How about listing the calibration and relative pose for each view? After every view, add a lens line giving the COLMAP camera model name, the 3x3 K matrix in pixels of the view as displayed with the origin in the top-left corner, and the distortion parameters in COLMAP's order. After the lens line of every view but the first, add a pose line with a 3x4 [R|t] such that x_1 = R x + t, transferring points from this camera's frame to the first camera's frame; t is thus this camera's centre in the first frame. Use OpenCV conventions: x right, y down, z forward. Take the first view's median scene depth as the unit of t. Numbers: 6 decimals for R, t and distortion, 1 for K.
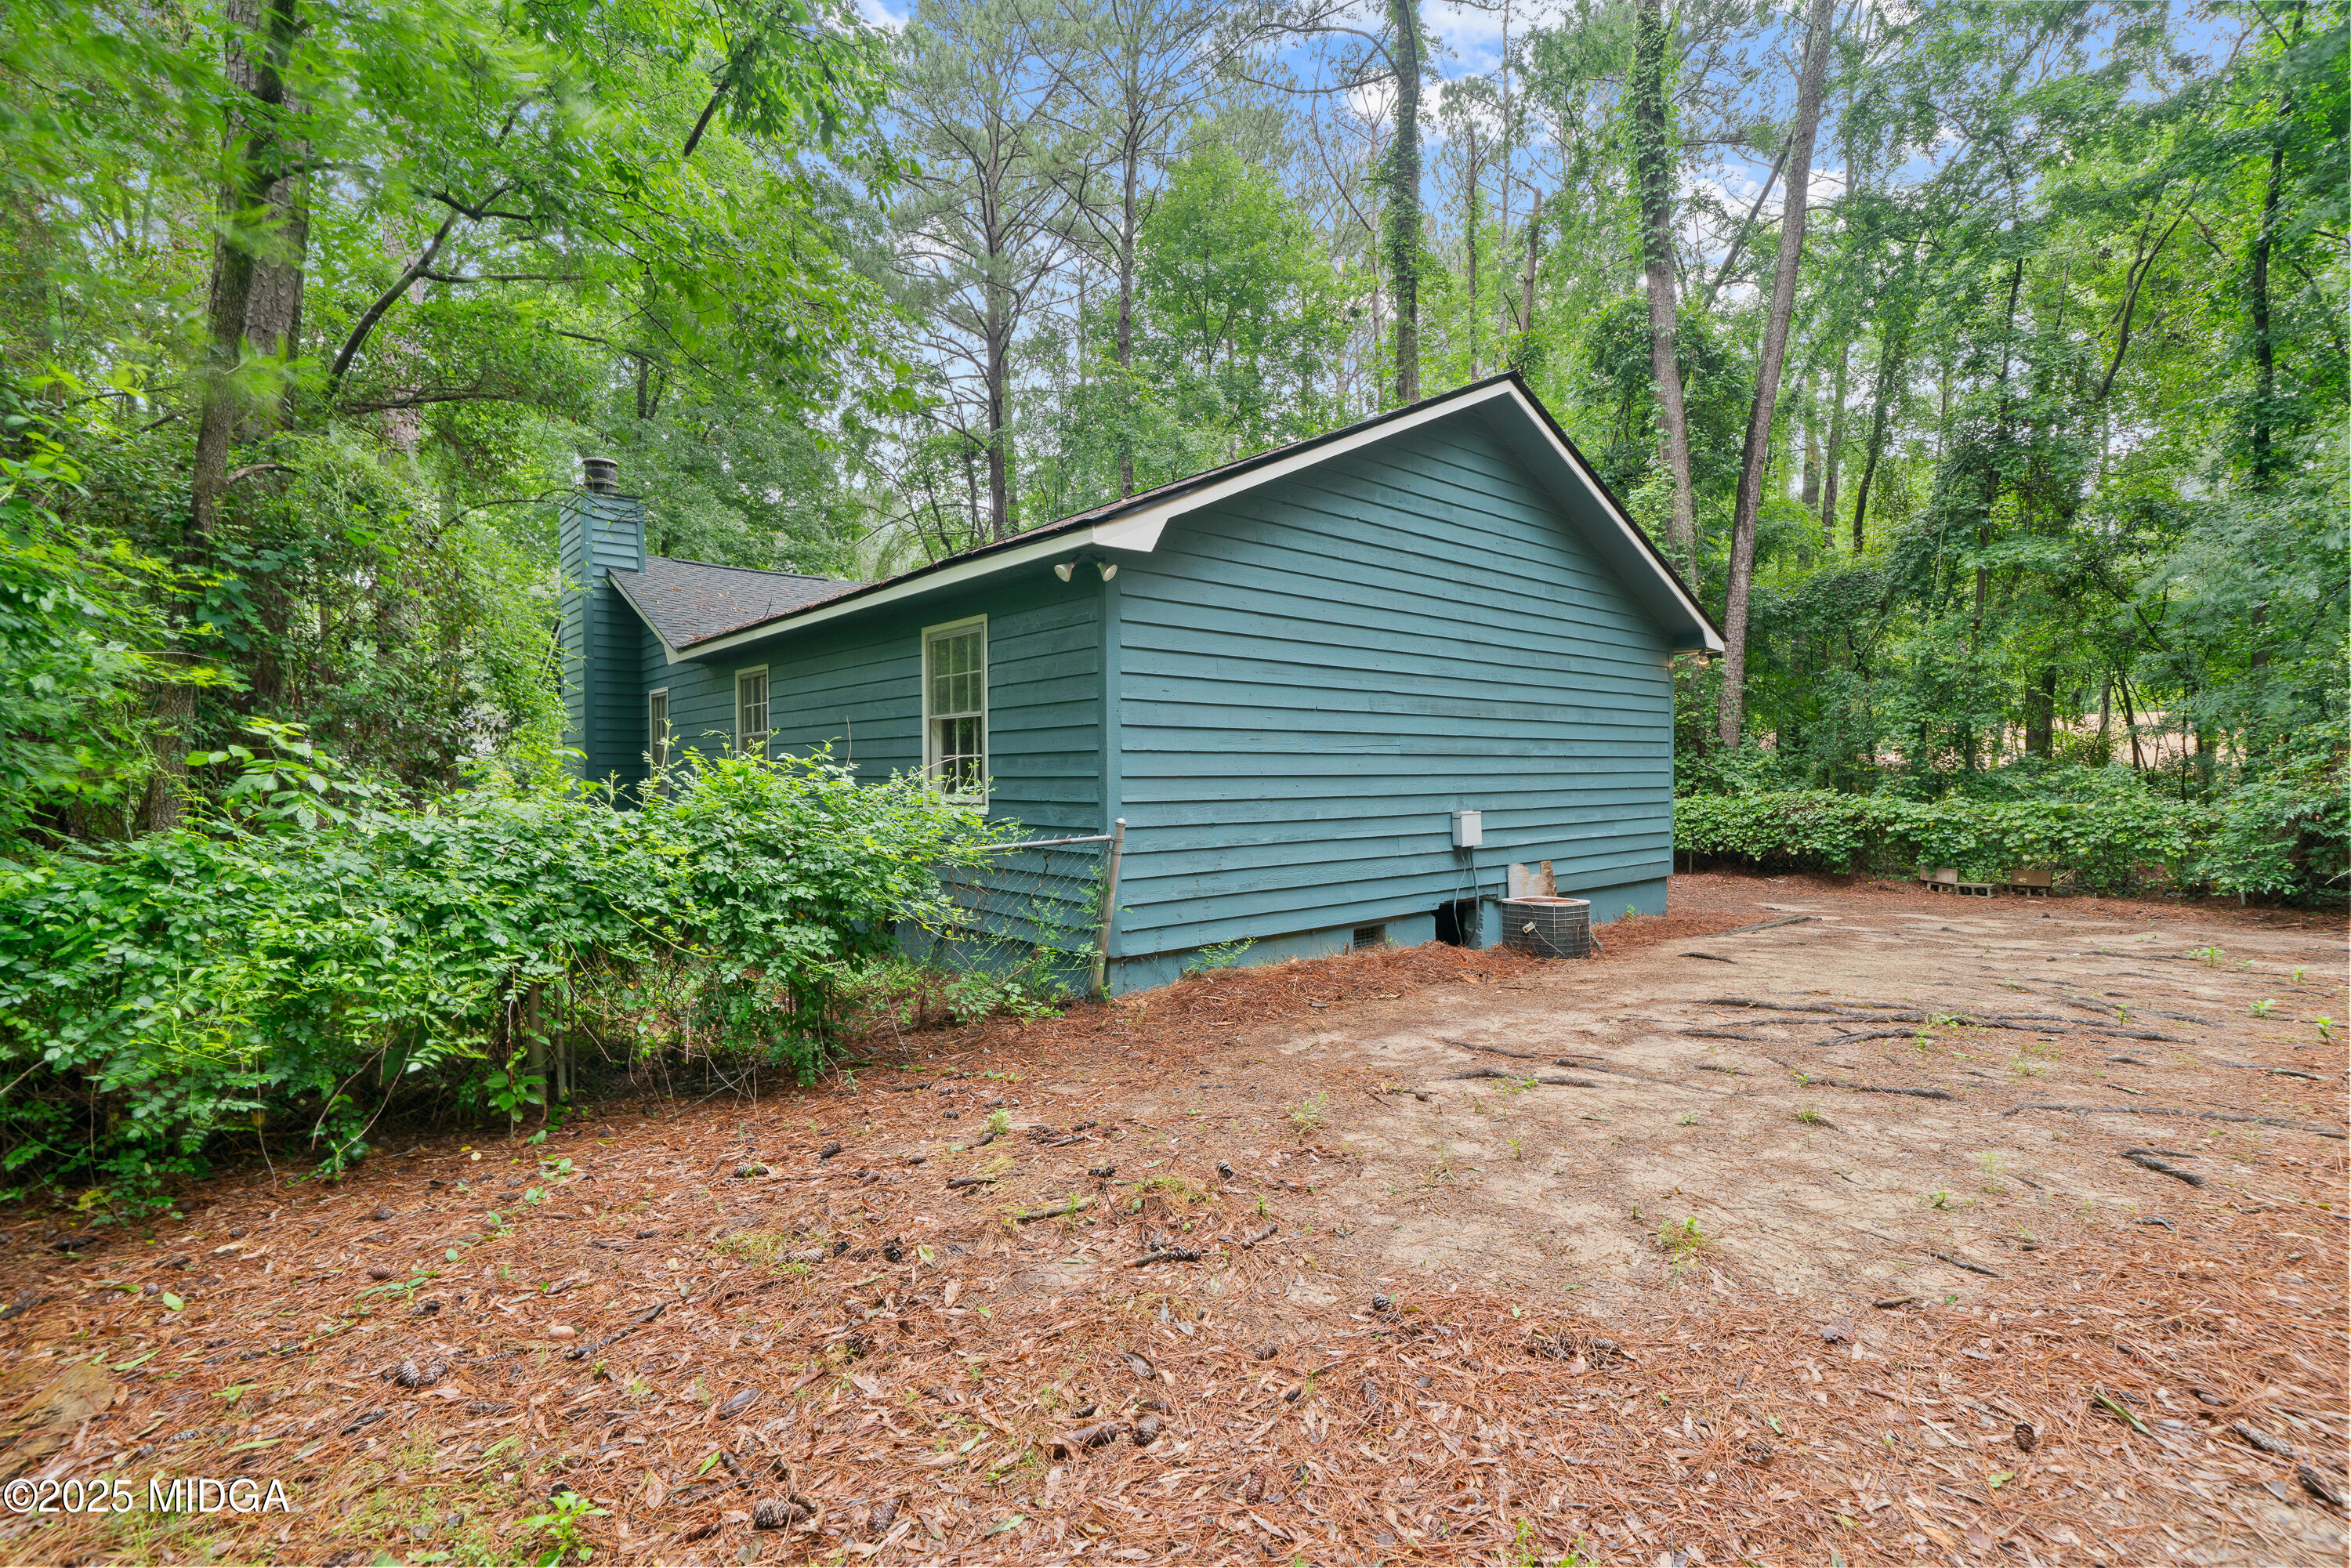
lens RADIAL K [[1090.3, 0, 1175.5], [0, 1090.3, 784.0], [0, 0, 1]] dist [-0.001567, 0.000273]
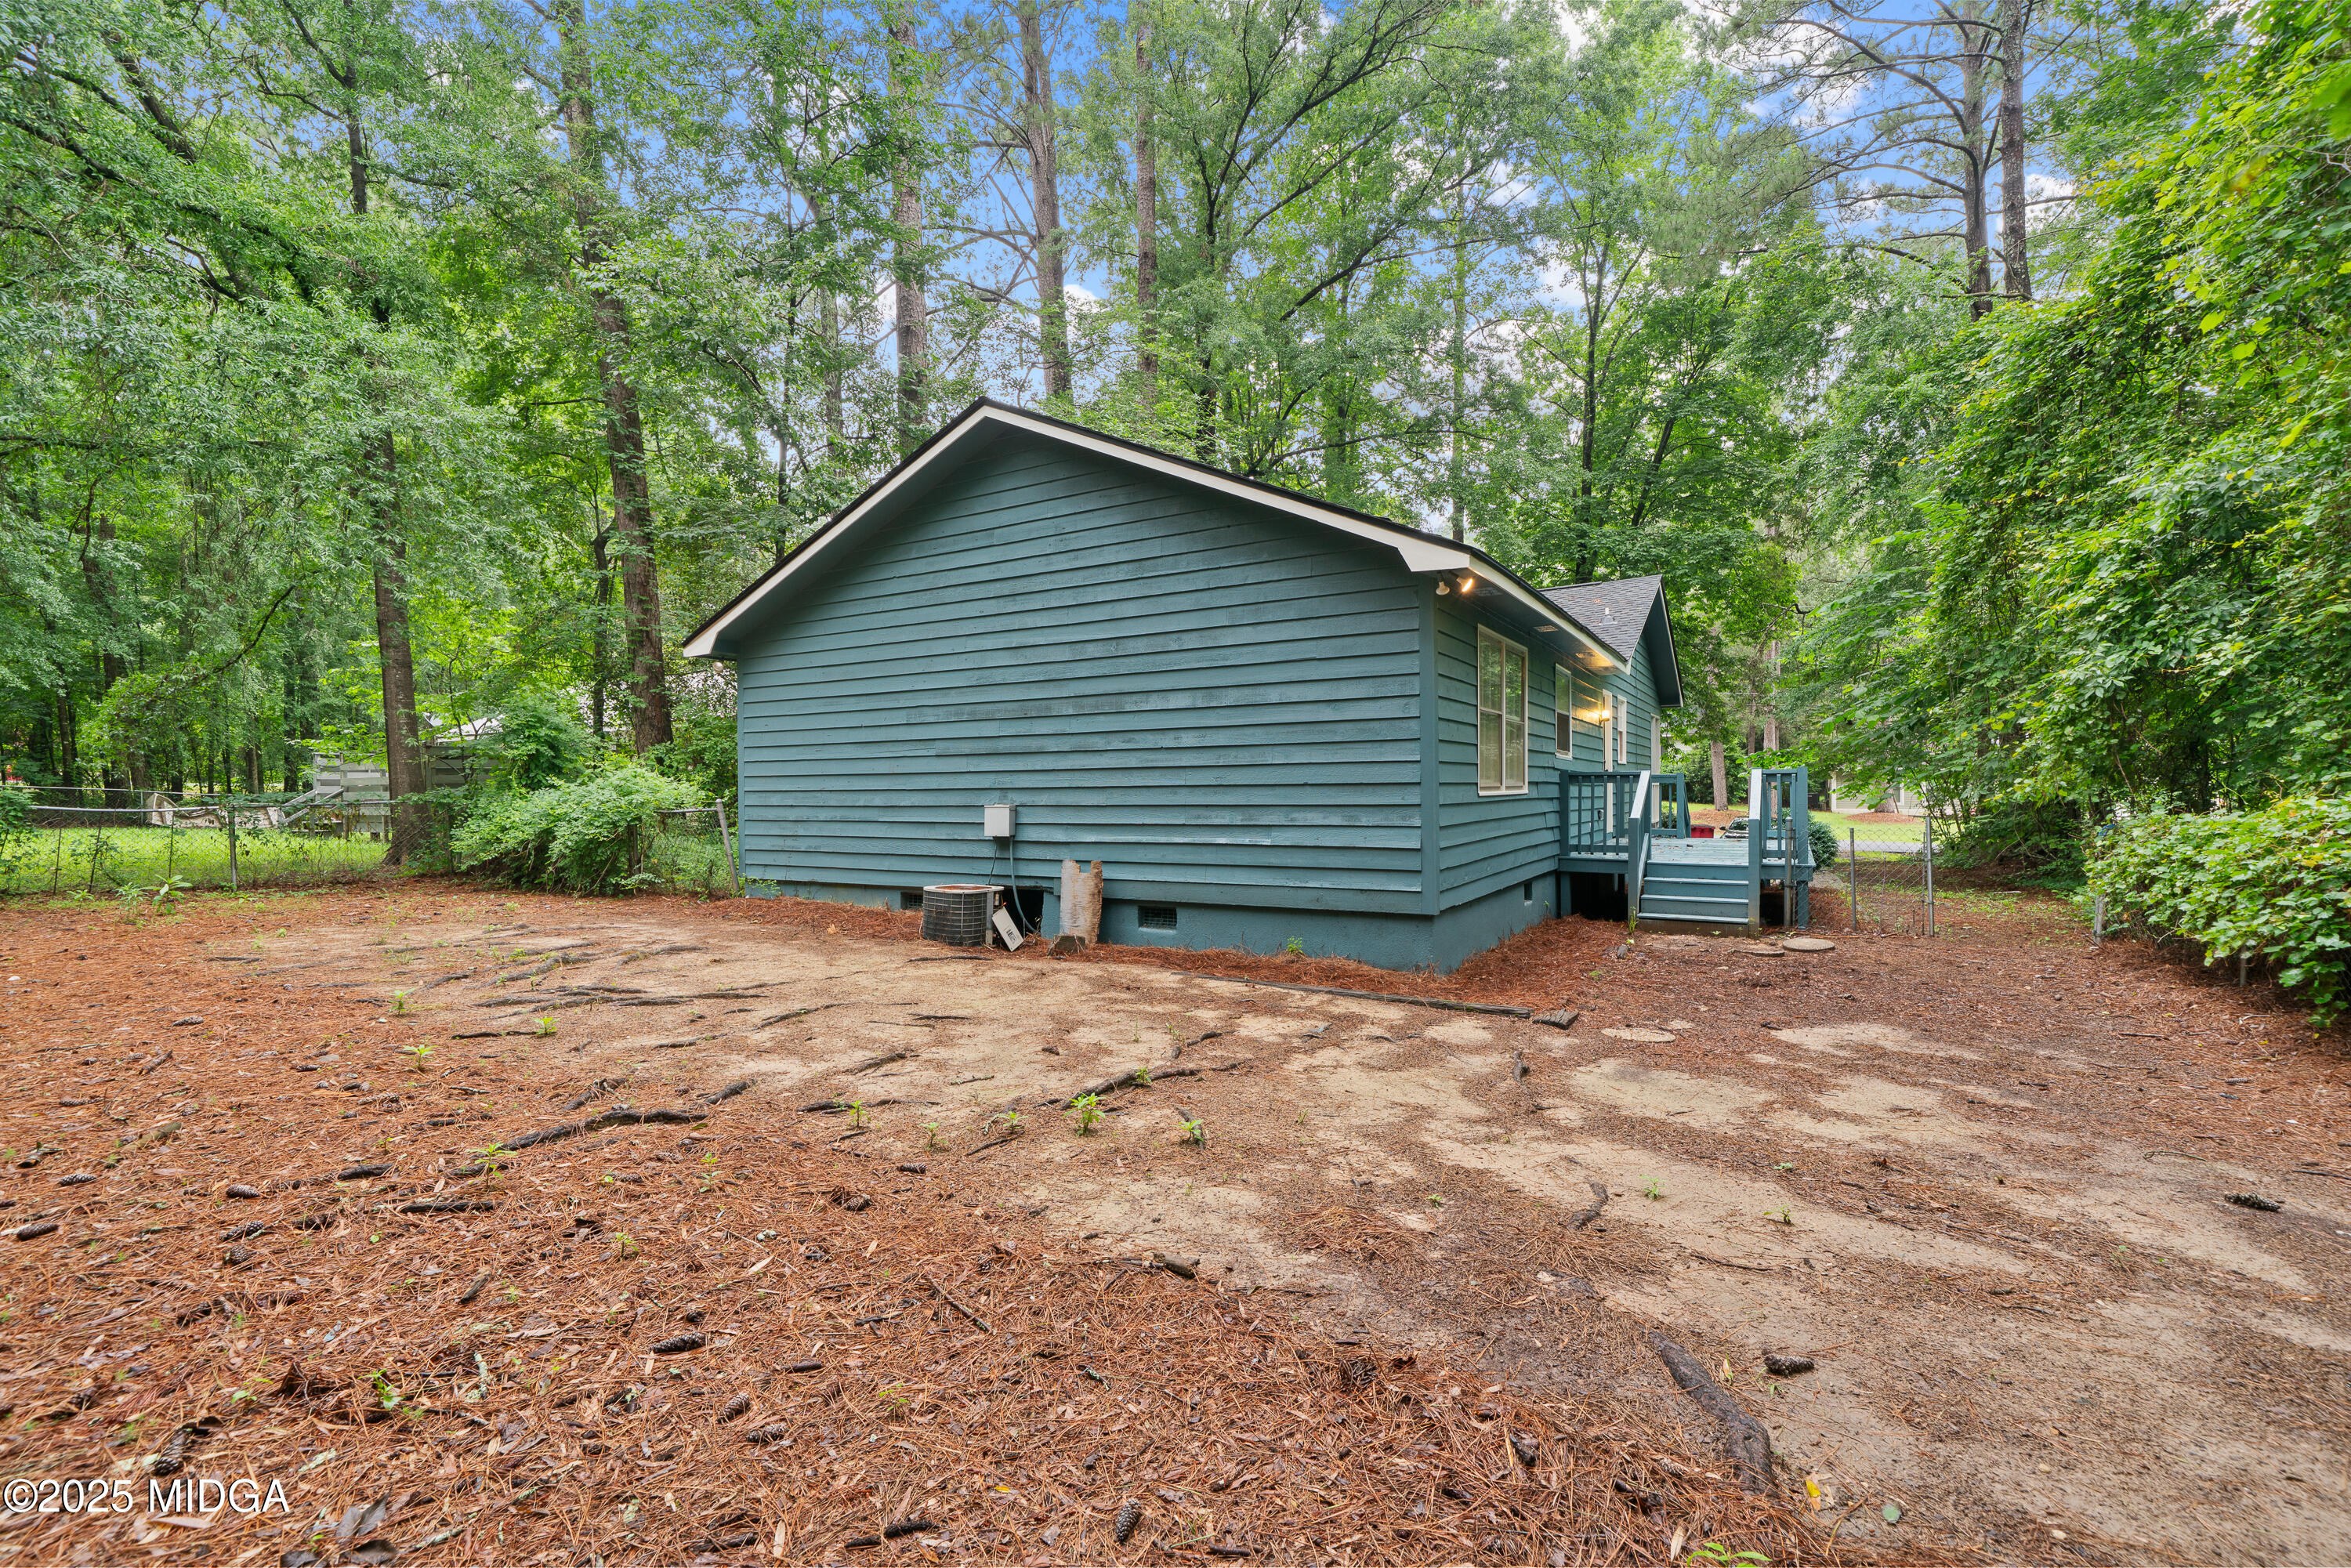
lens RADIAL K [[1090.3, 0, 1175.5], [0, 1090.3, 784.0], [0, 0, 1]] dist [-0.001567, 0.000273]
pose [[0.314497, 0.003025, -0.949254, 1.403169], [0.000841, 0.999994, 0.003465, 0.000358], [0.949258, -0.001889, 0.314493, 0.846667]]
